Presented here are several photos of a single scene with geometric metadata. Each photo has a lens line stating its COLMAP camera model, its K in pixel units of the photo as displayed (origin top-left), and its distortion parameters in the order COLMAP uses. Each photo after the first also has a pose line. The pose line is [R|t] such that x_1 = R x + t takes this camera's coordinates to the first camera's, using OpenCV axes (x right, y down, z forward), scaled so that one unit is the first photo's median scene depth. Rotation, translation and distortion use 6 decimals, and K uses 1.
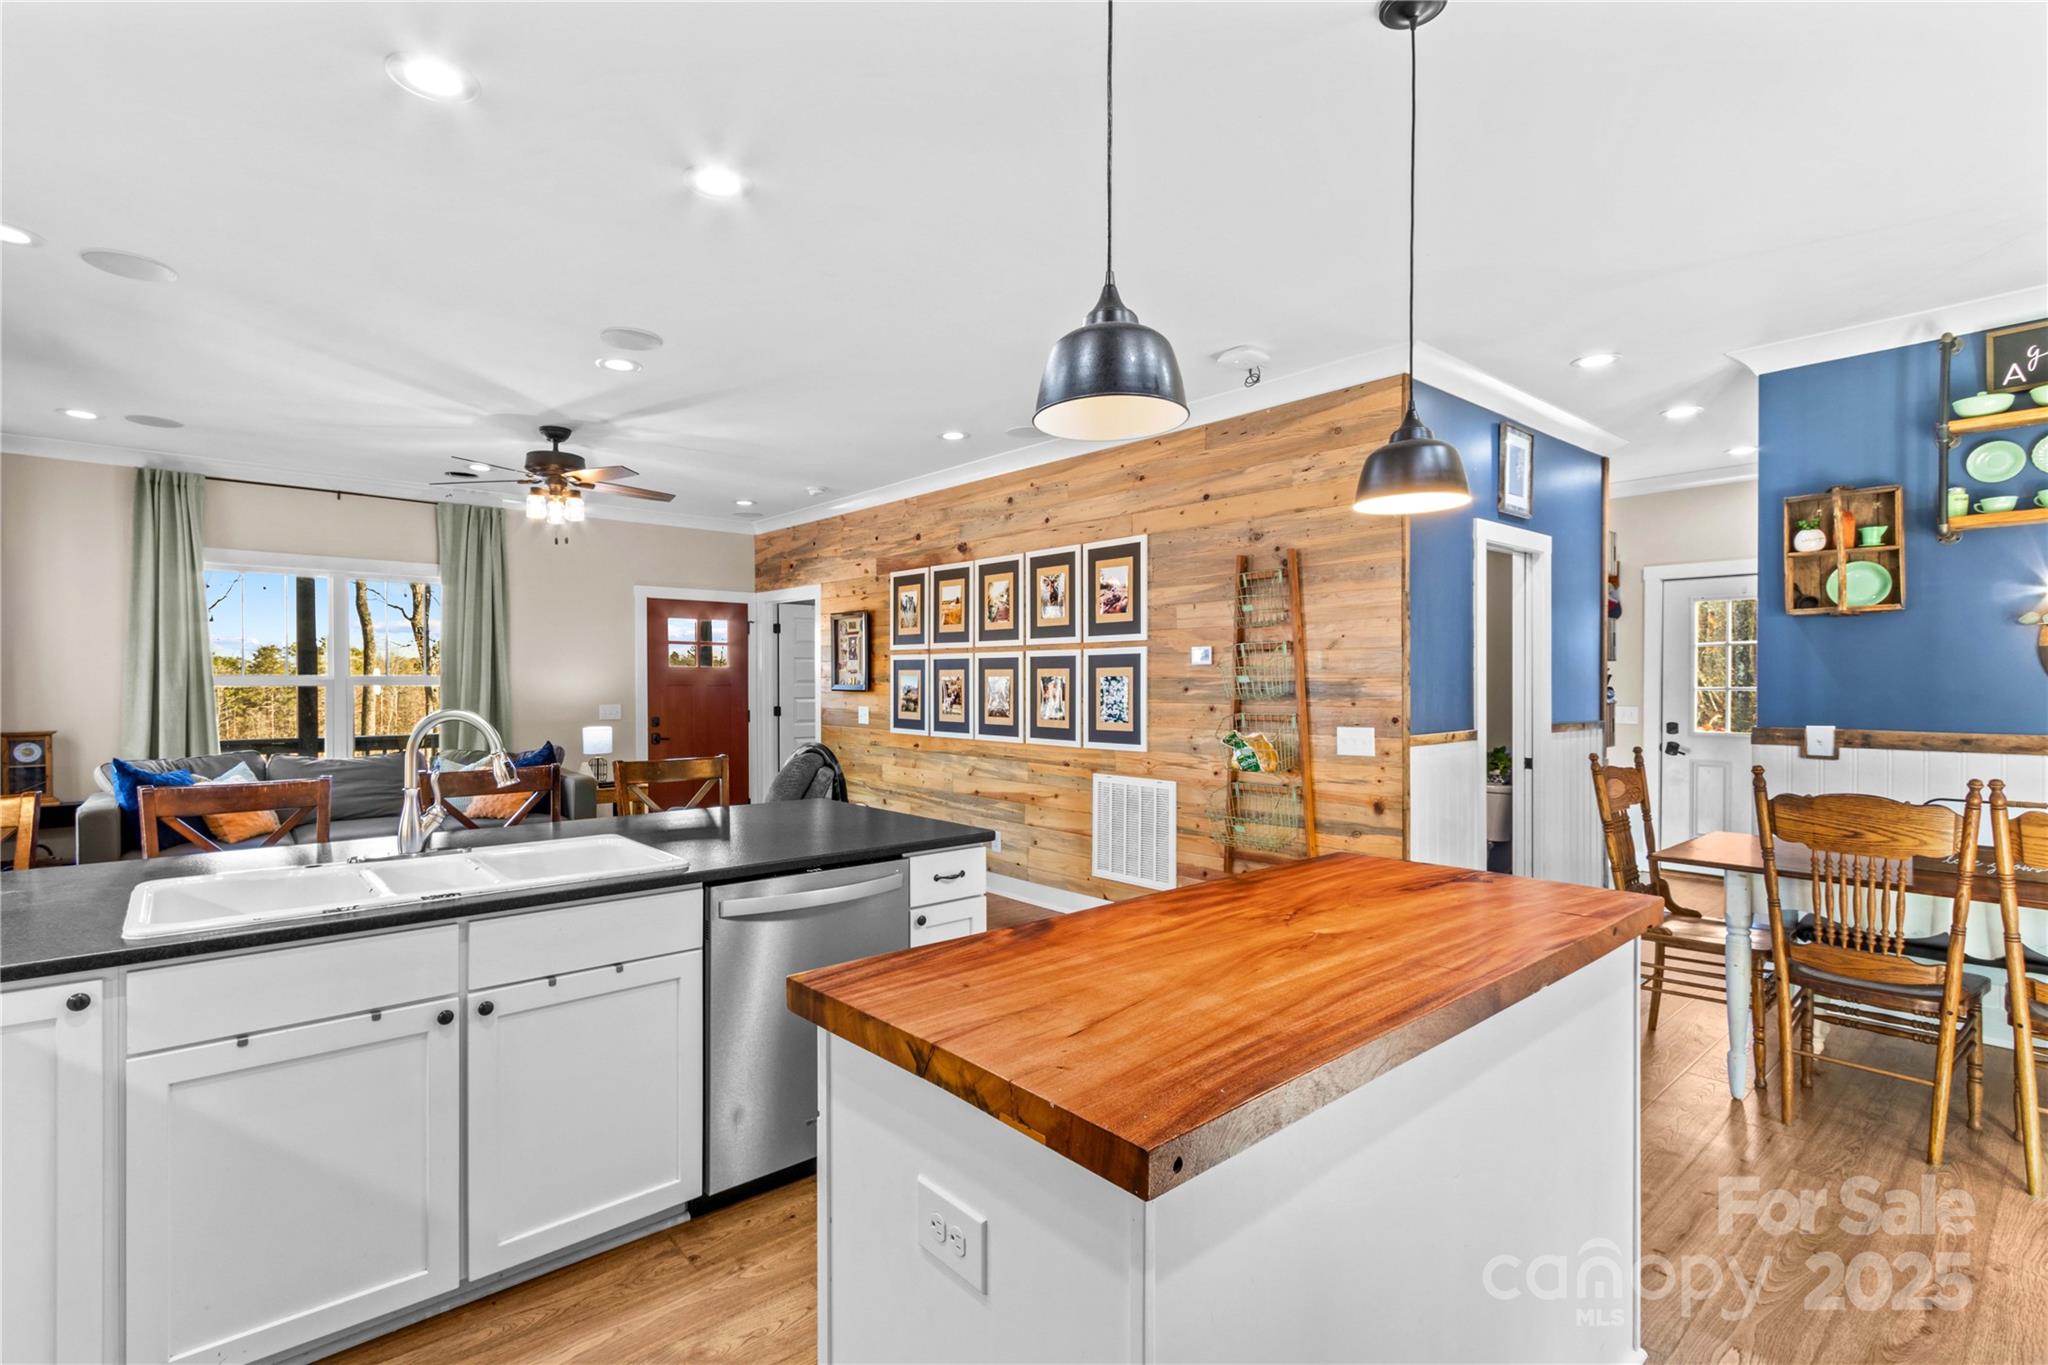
lens RADIAL K [[951.8, 0, 1016.1], [0, 951.8, 676.7], [0, 0, 1]] dist [0.001079, 0.000939]
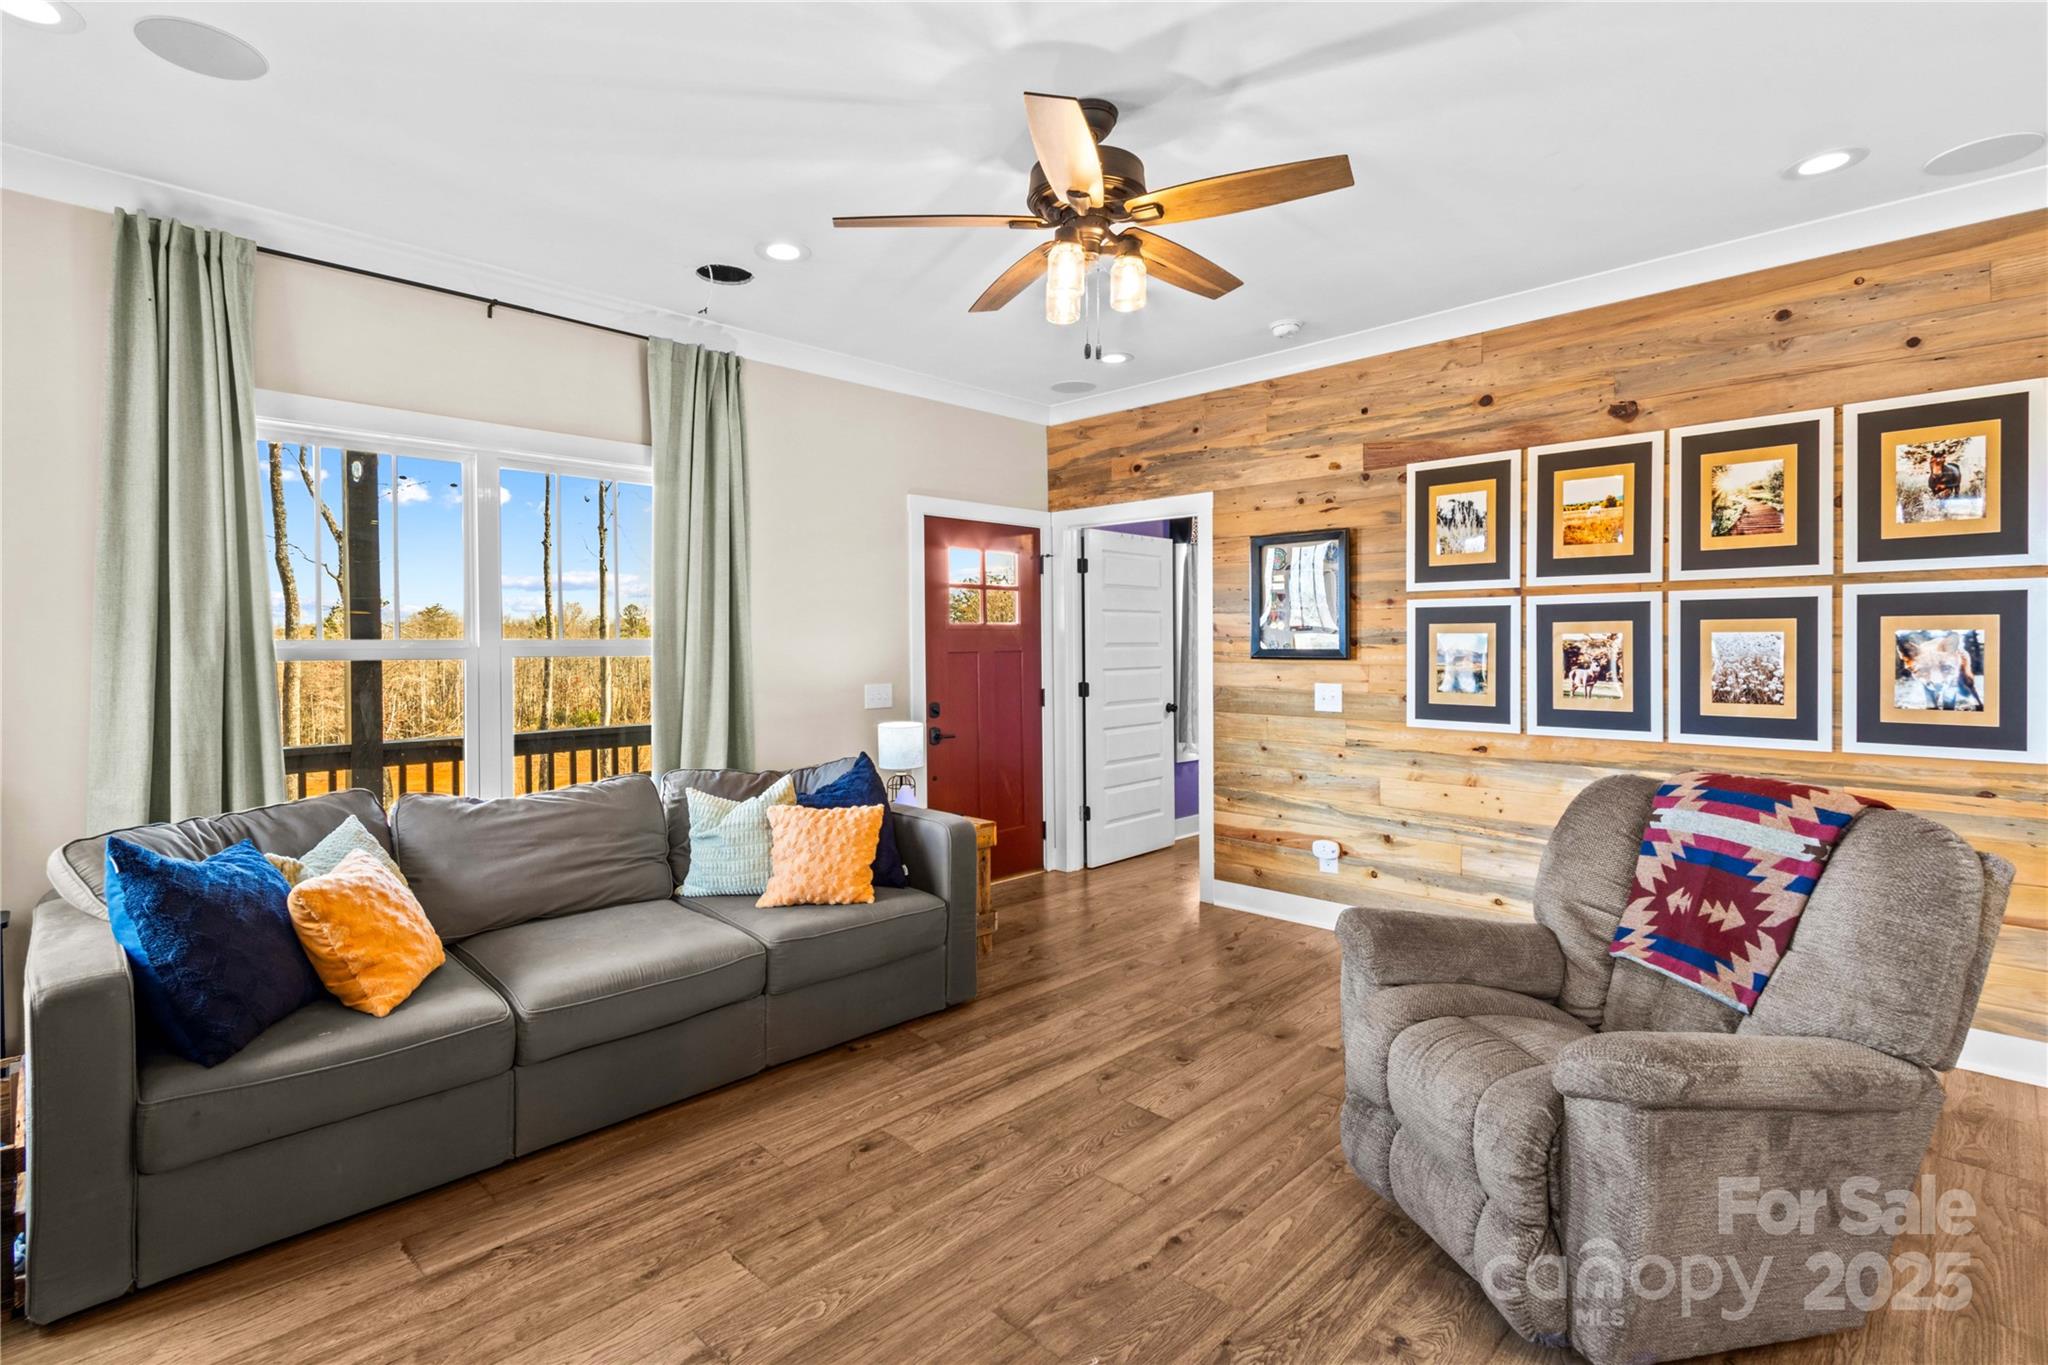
lens RADIAL K [[971.4, 0, 1024.3], [0, 971.4, 635.0], [0, 0, 1]] dist [0.001216, -0.000182]
pose [[0.997046, -0.007093, 0.076480, -0.439217], [0.007456, 0.999962, -0.004469, 0.000964], [-0.076446, 0.005026, 0.997061, 0.412720]]
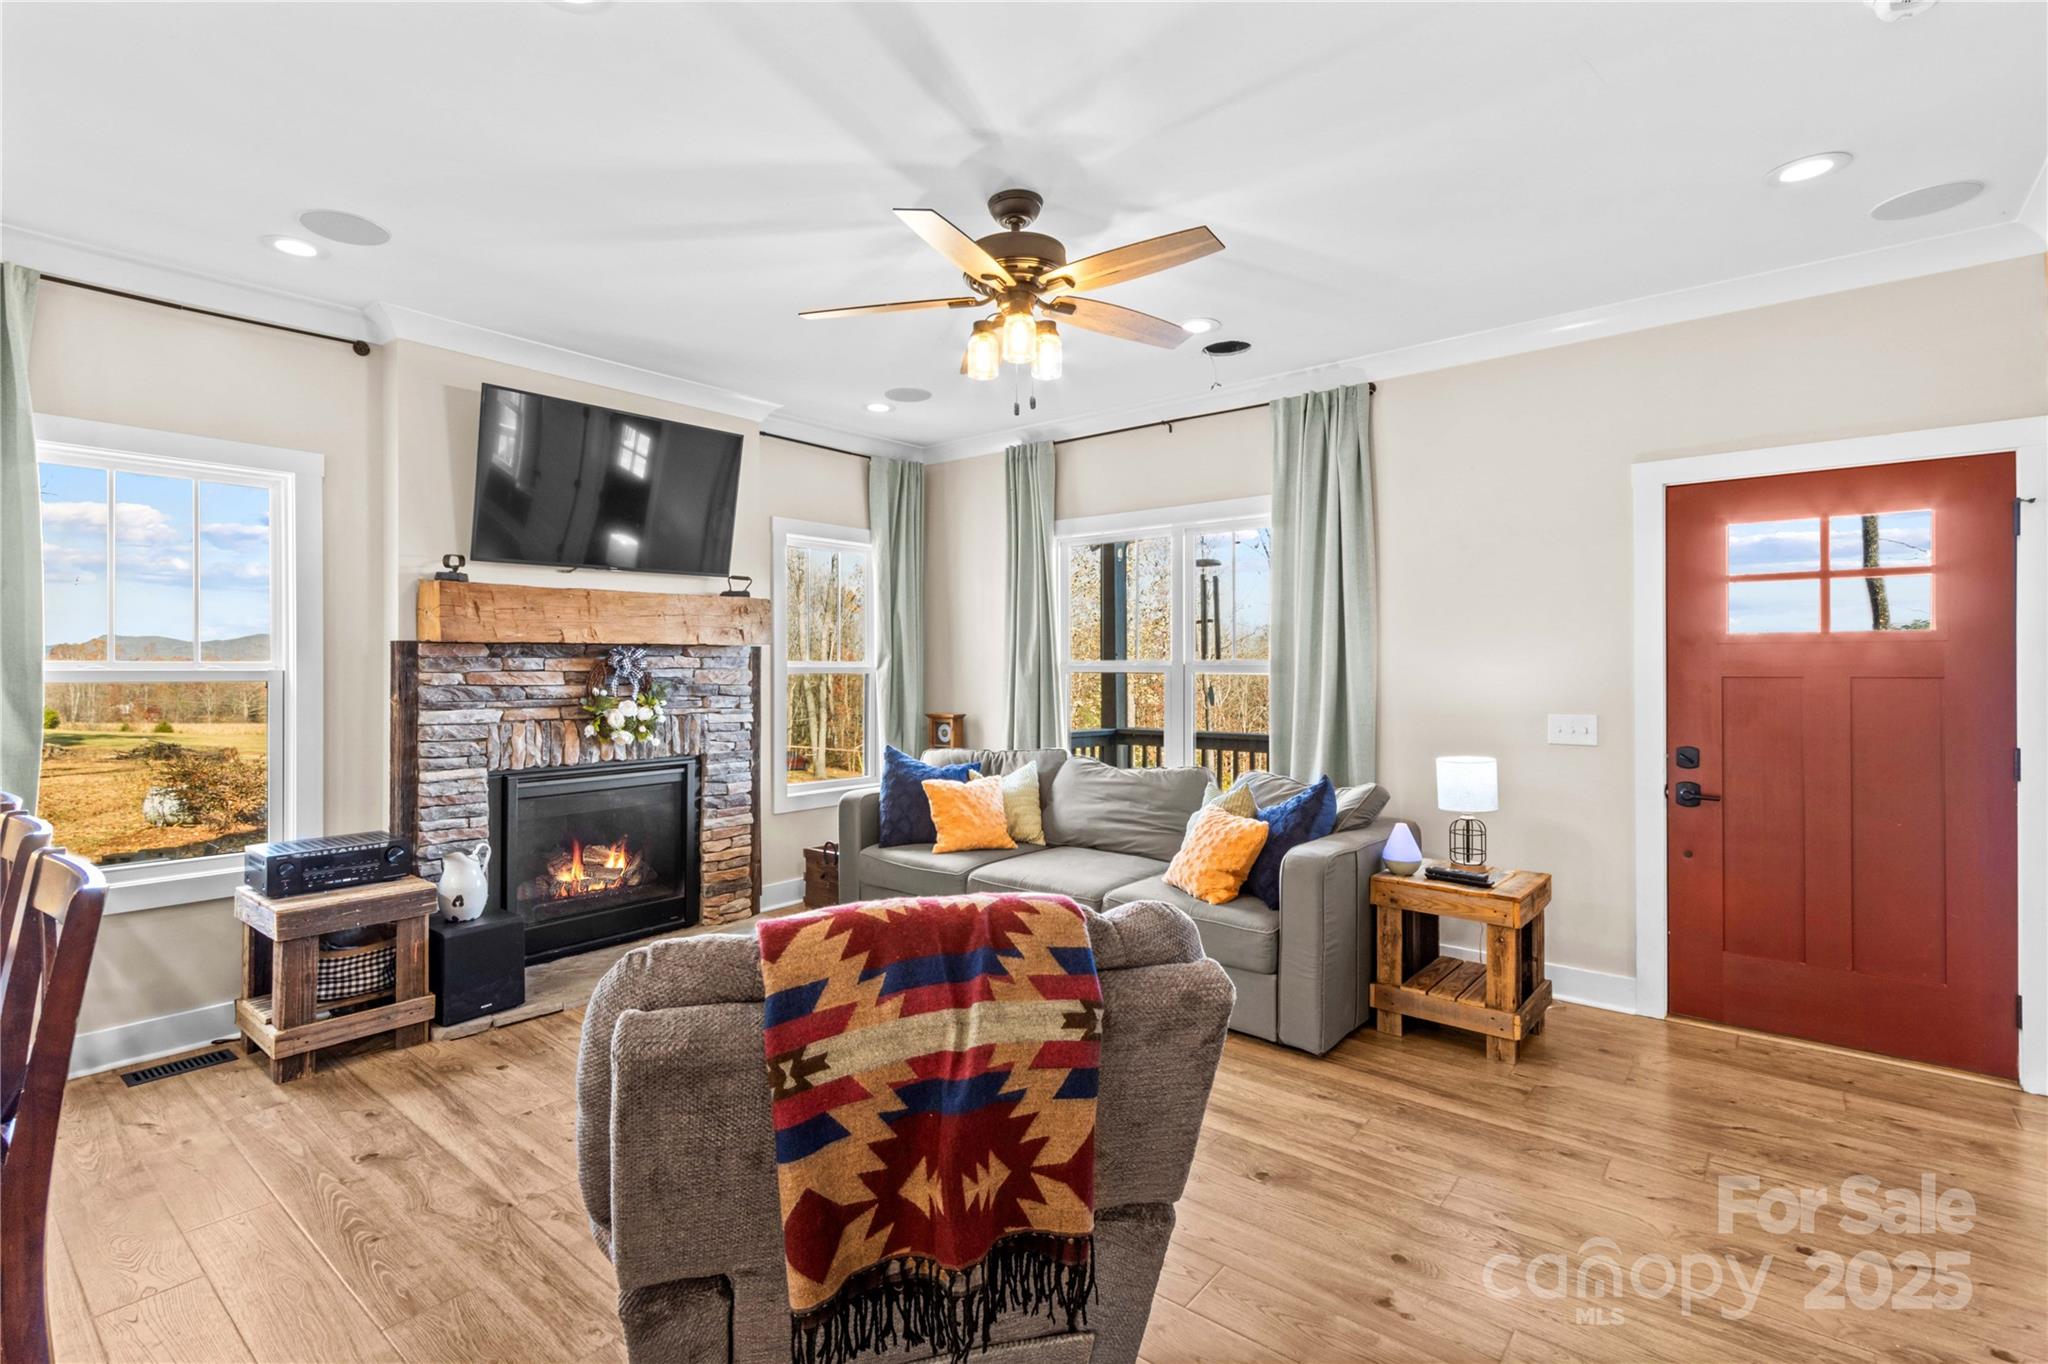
lens RADIAL K [[972.1, 0, 945.4], [0, 972.1, 664.4], [0, 0, 1]] dist [-0.000653, 0.000014]
pose [[0.122710, -0.003289, -0.992437, 0.041242], [0.010189, 0.999946, -0.002054, 0.000232], [0.992390, -0.009859, 0.122737, 0.706235]]
